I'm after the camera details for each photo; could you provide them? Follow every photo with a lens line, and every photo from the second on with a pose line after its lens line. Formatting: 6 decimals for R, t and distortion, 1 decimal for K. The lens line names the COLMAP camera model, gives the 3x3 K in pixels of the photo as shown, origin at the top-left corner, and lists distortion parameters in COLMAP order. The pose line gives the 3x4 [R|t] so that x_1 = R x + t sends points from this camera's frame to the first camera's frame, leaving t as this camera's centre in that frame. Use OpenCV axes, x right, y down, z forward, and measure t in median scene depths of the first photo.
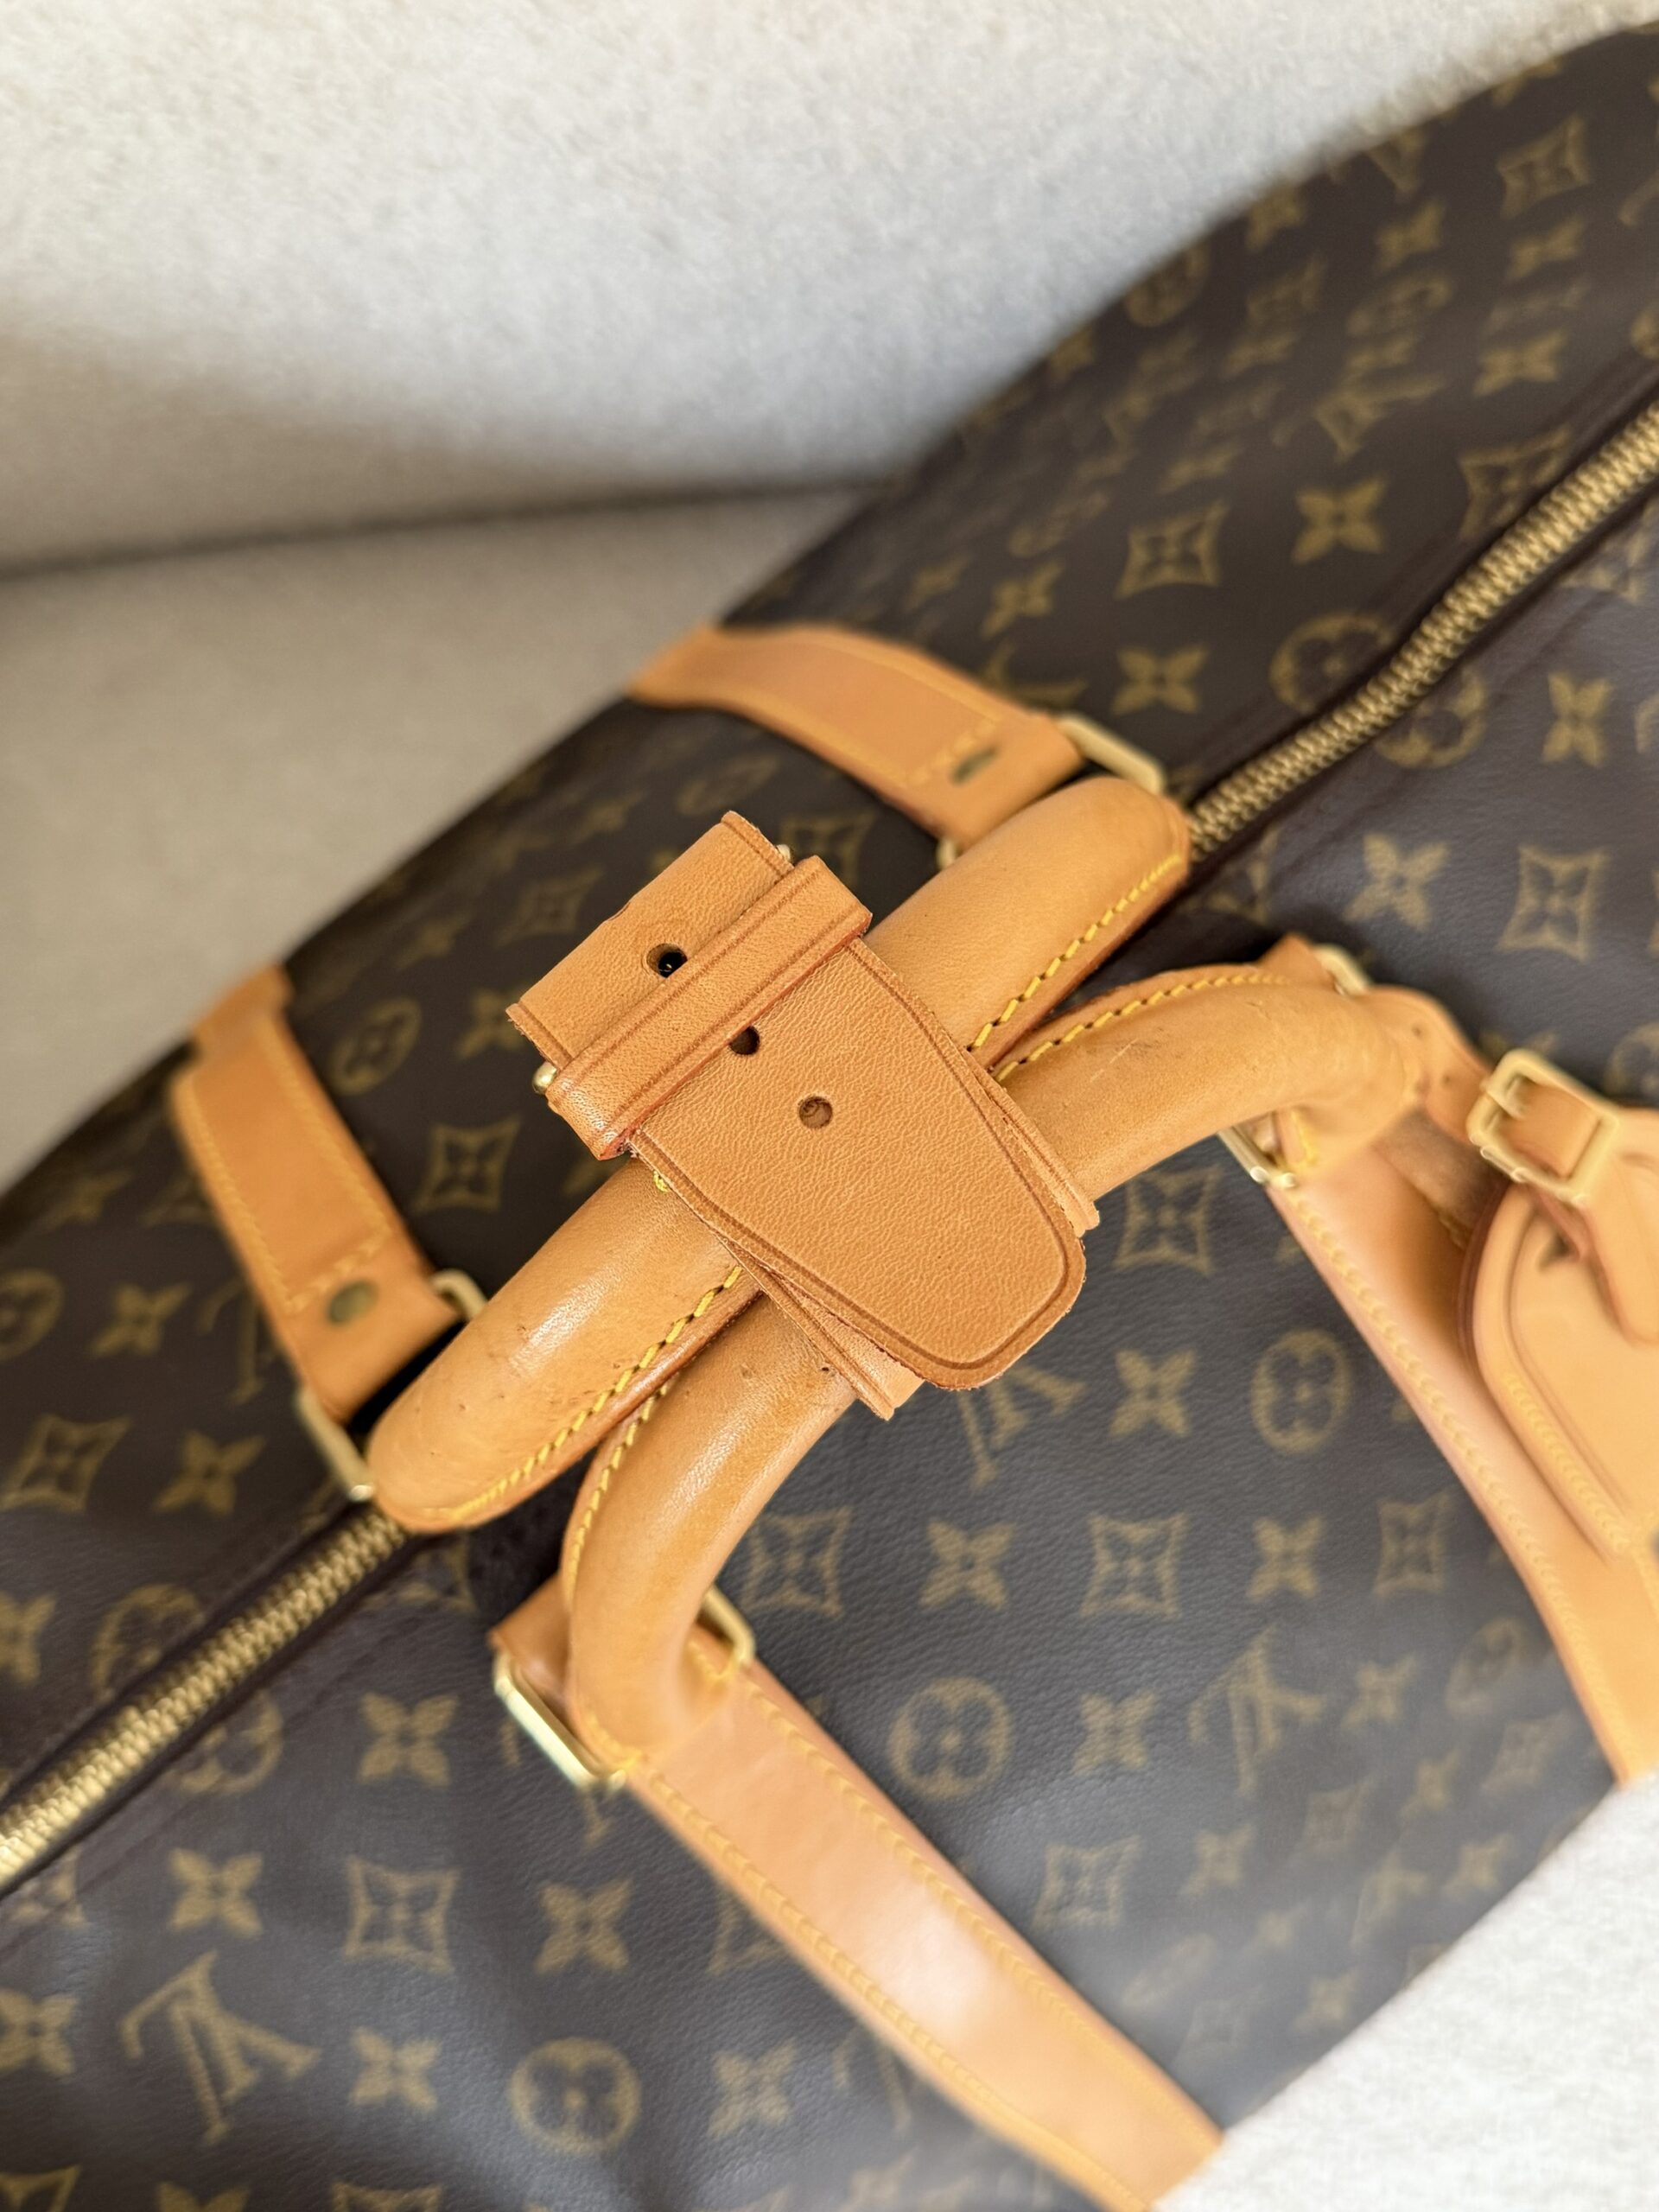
lens RADIAL K [[2098.1, 0, 805.7], [0, 2098.1, 1096.4], [0, 0, 1]] dist [0.132899, -0.421946]
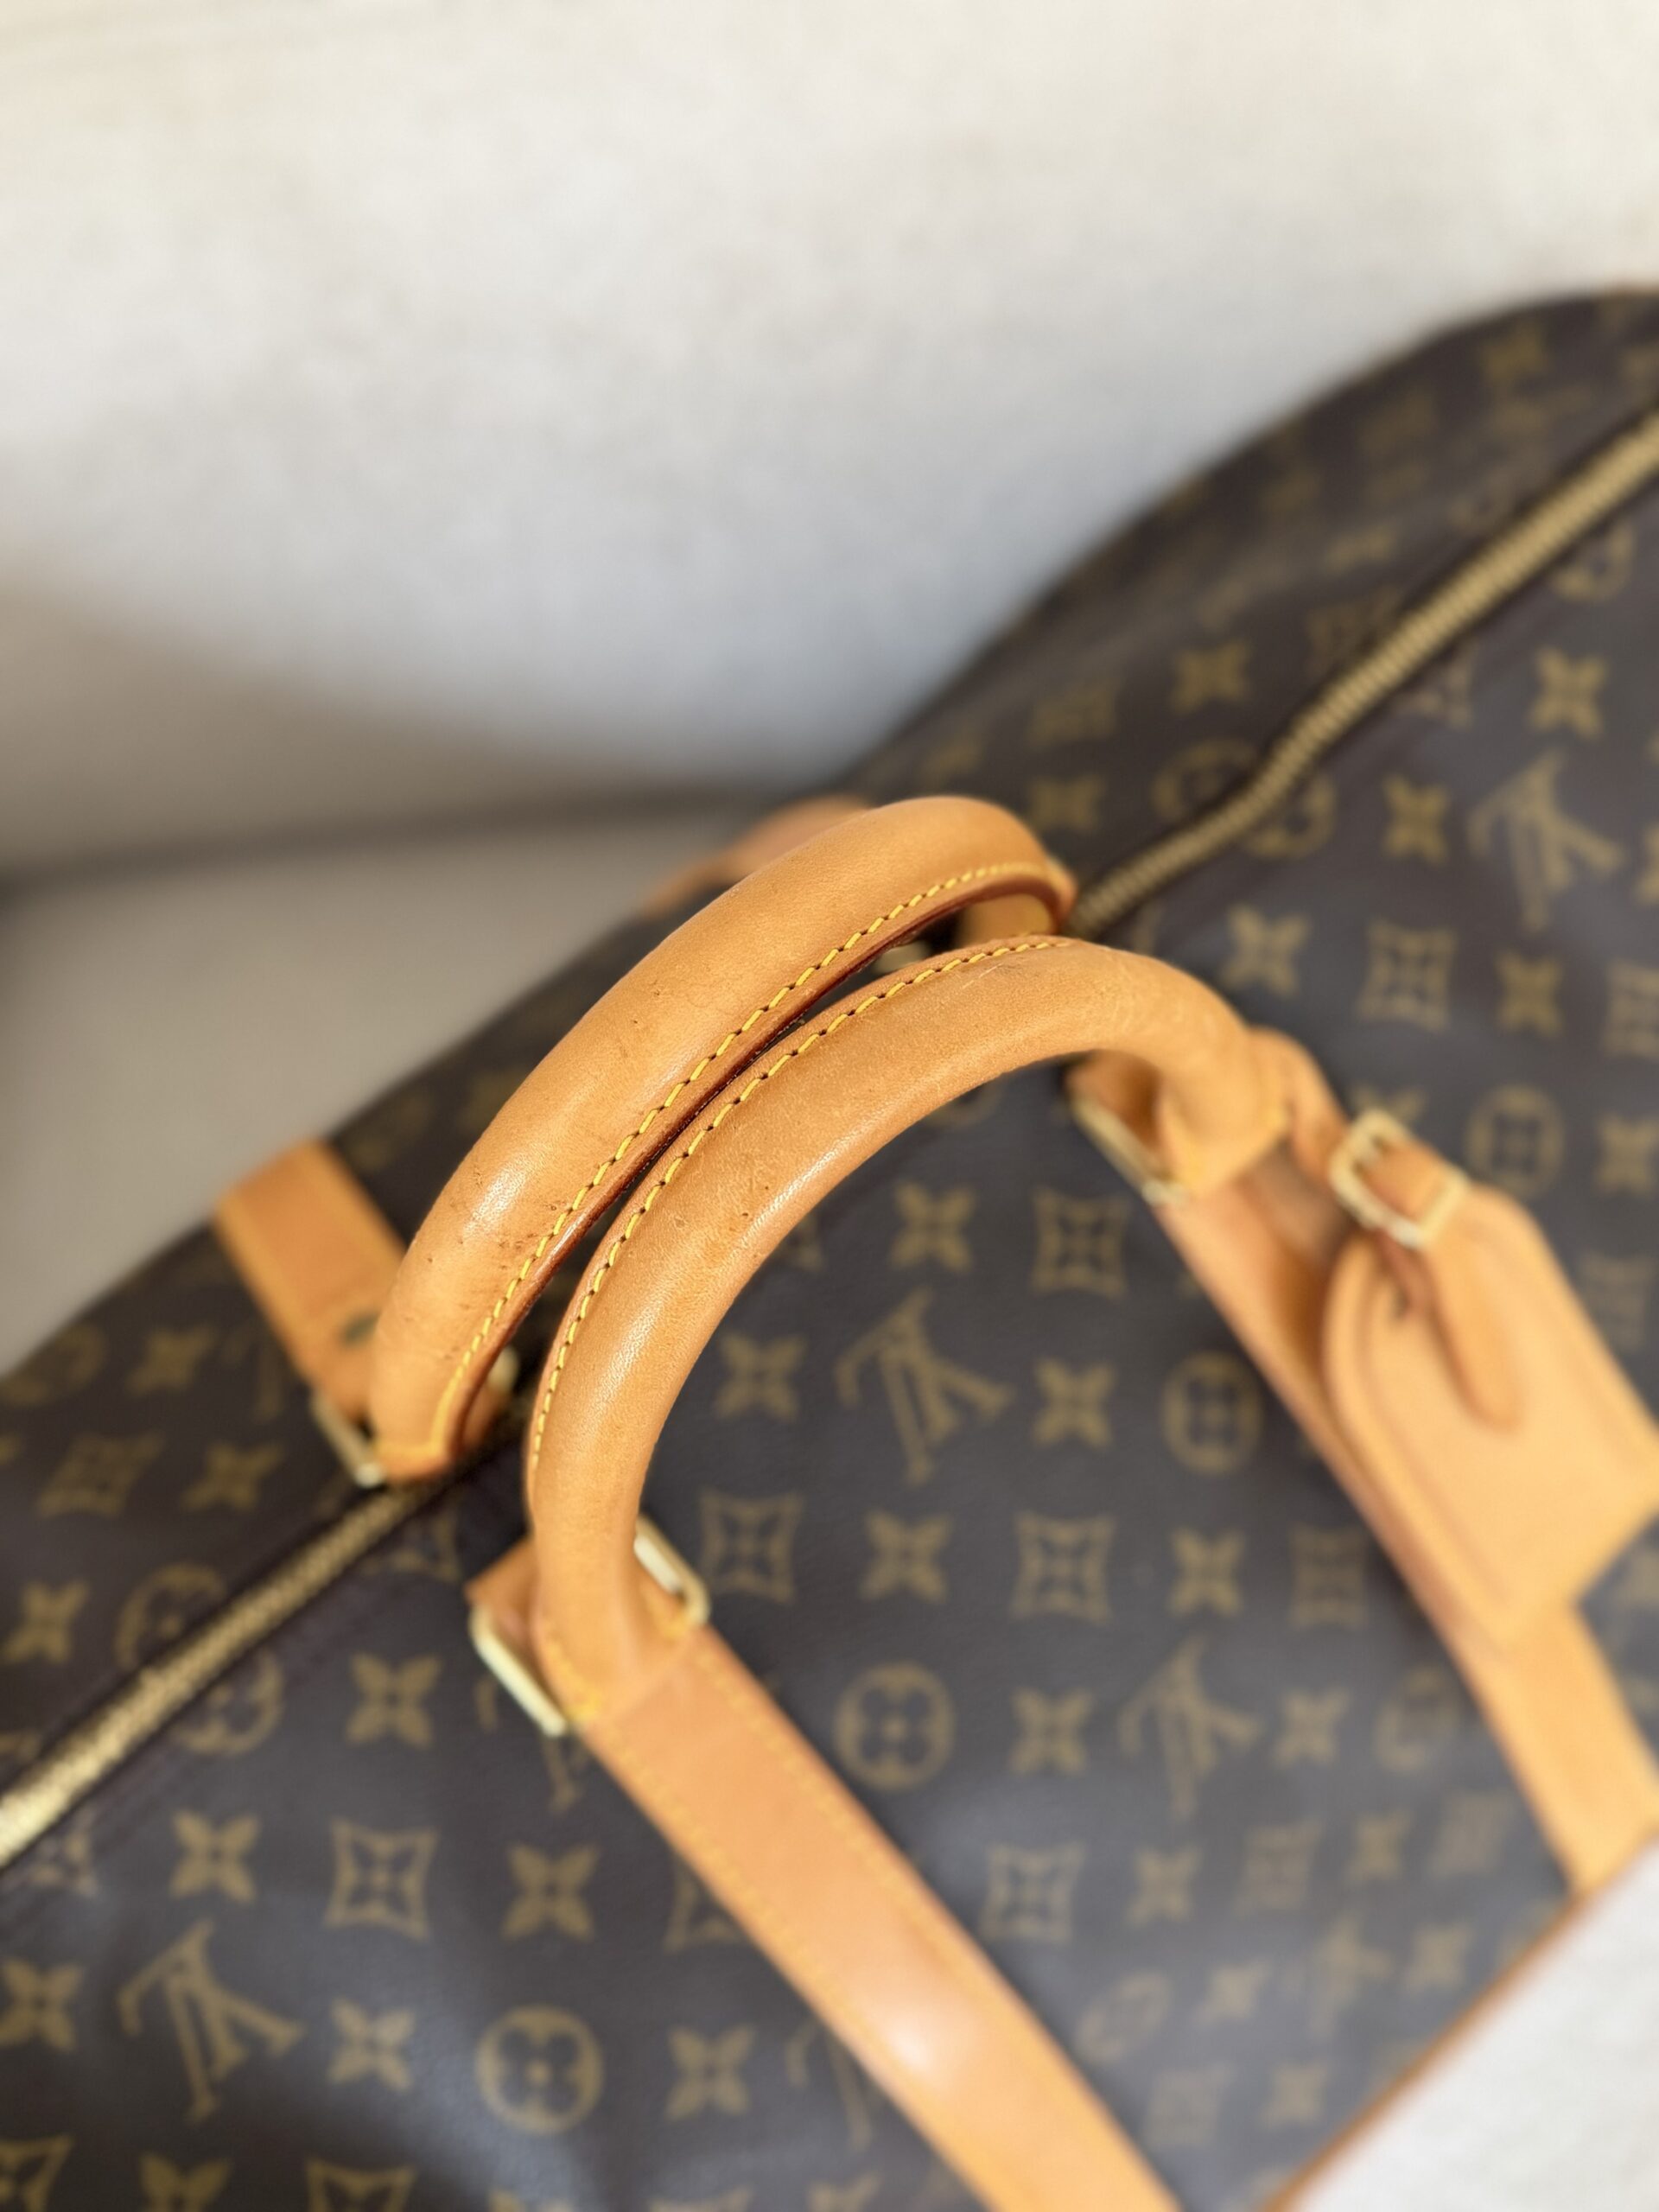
lens RADIAL K [[2098.1, 0, 805.7], [0, 2098.1, 1096.4], [0, 0, 1]] dist [0.132899, -0.421946]
pose [[0.999172, -0.012576, -0.038688, 0.069309], [0.004194, 0.977792, -0.209538, 0.215811], [0.040464, 0.209202, 0.977035, -0.128062]]
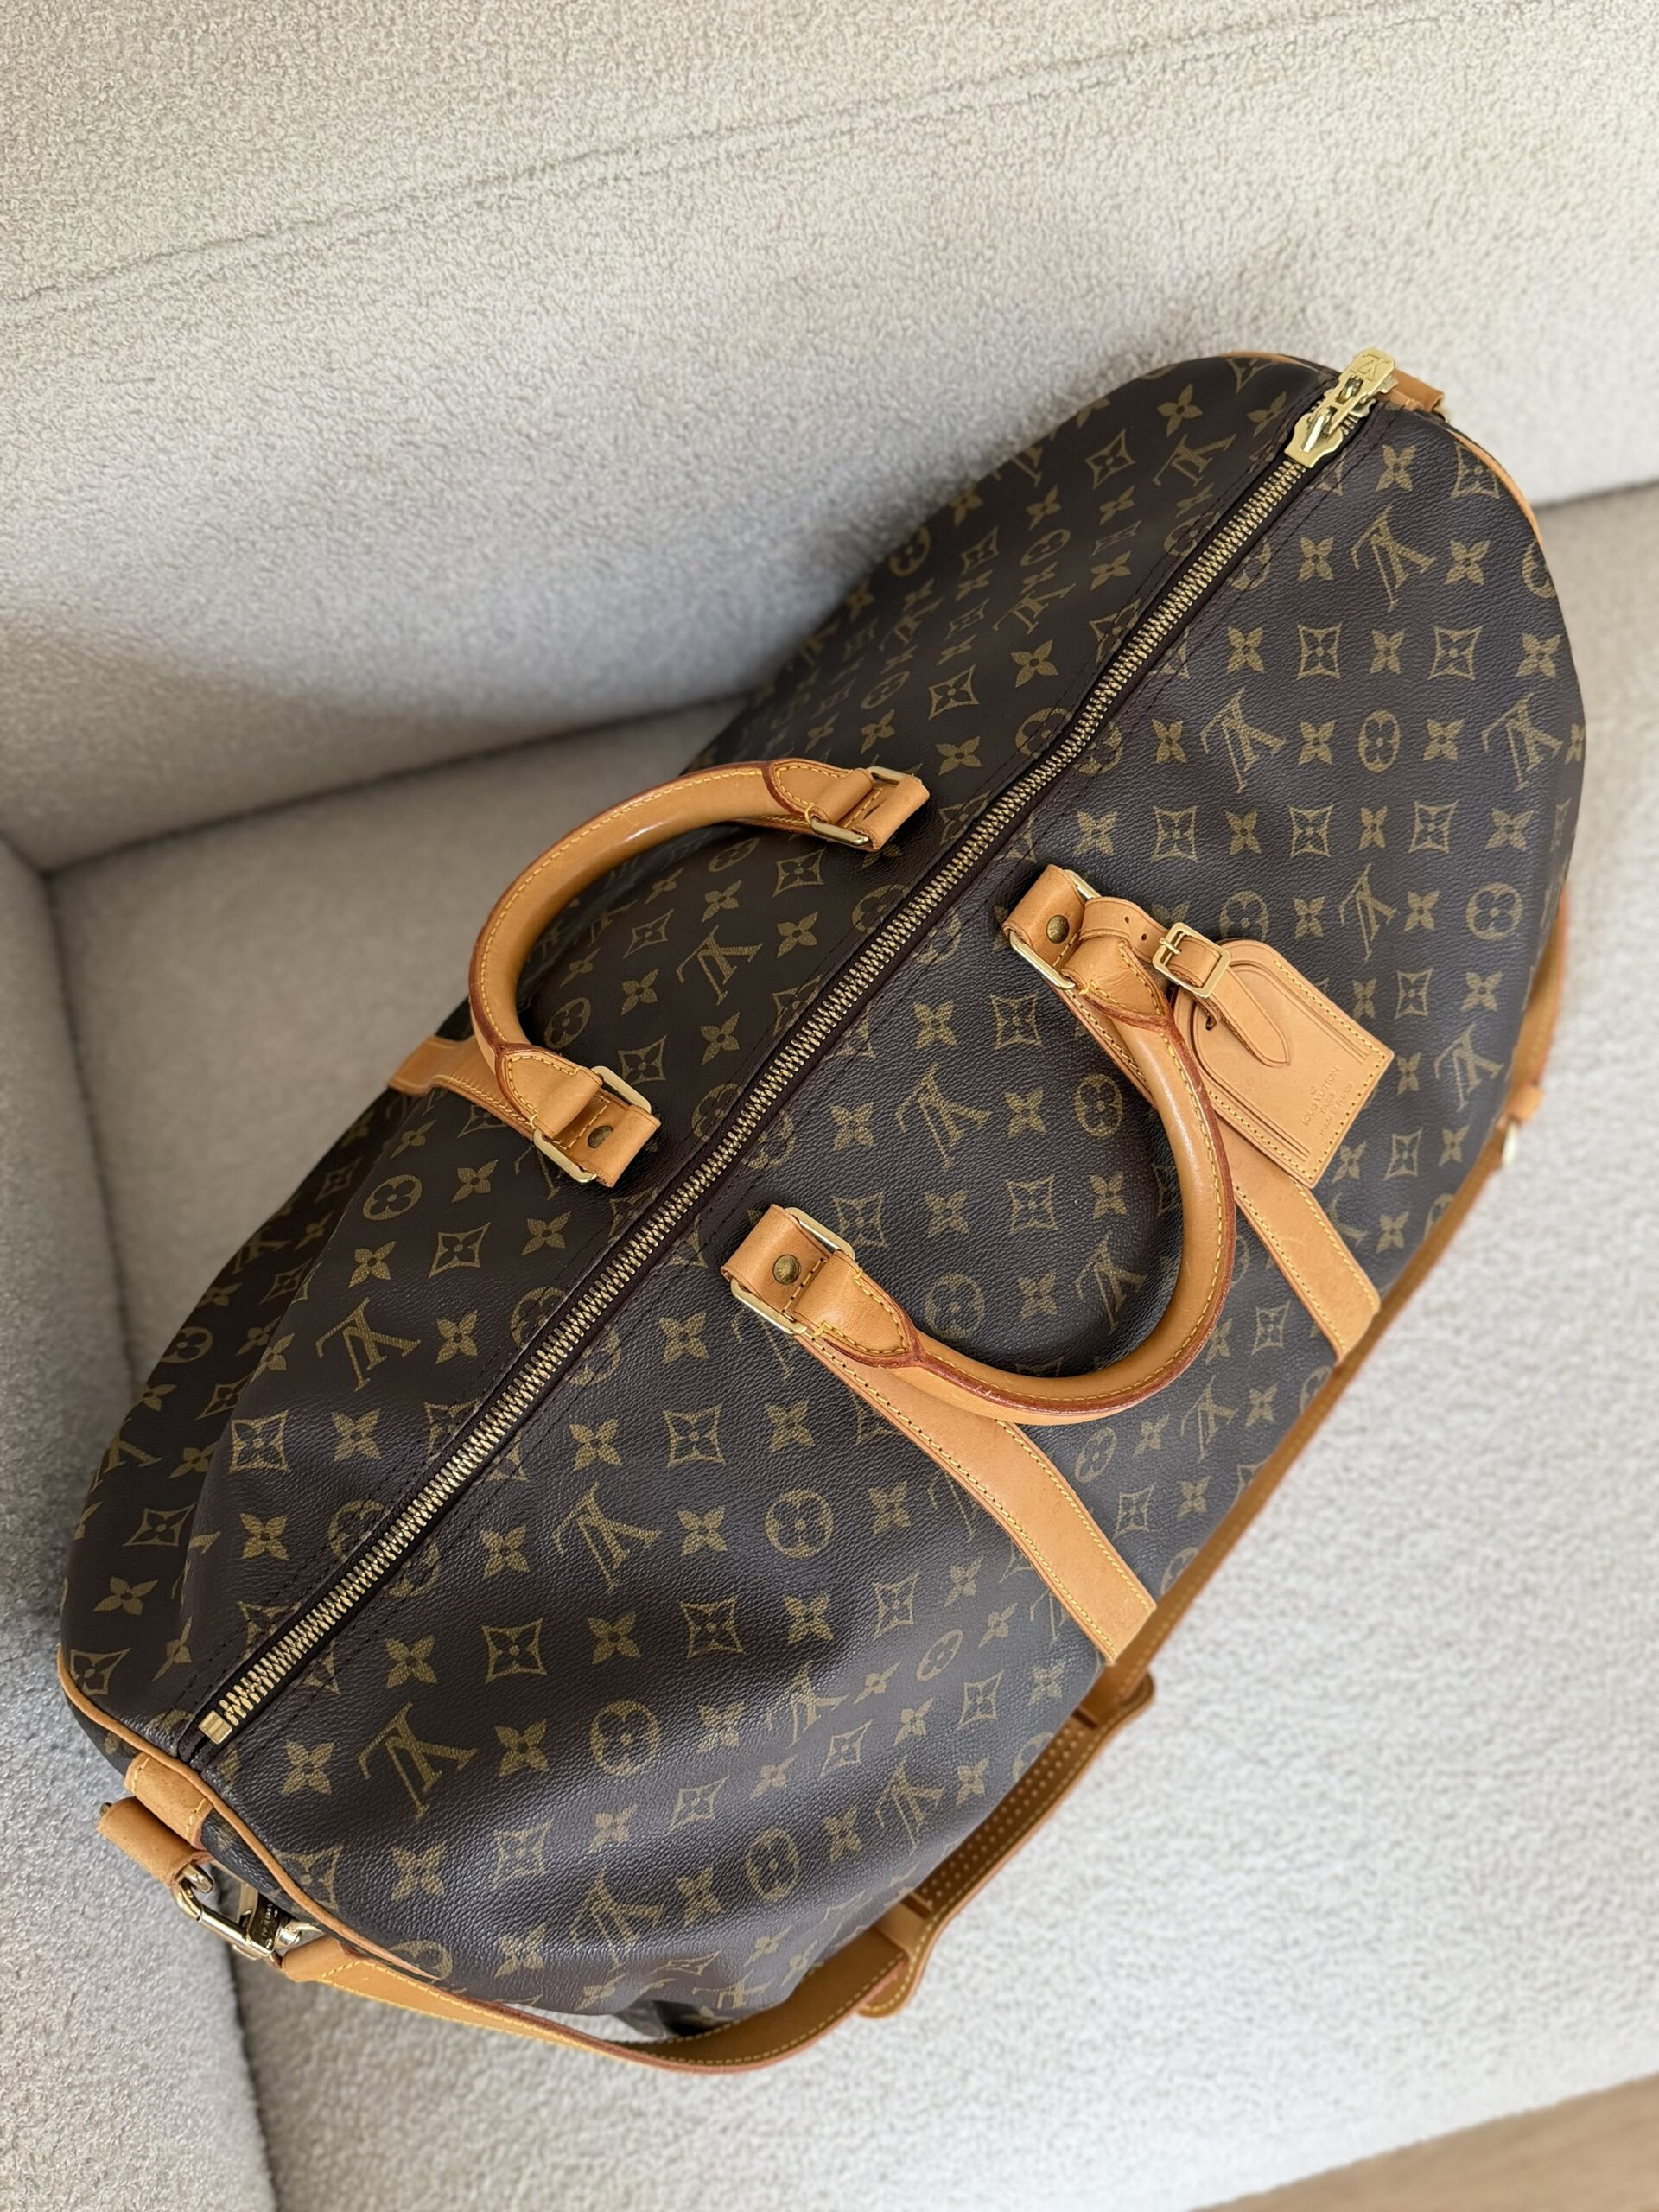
lens RADIAL K [[2064.9, 0, 855.2], [0, 2064.9, 1118.4], [0, 0, 1]] dist [0.138451, -0.318640]
pose [[0.978095, -0.169310, 0.121096, -0.217901], [0.179597, 0.980505, -0.079716, 0.270437], [-0.105239, 0.099719, 0.989435, -0.857380]]
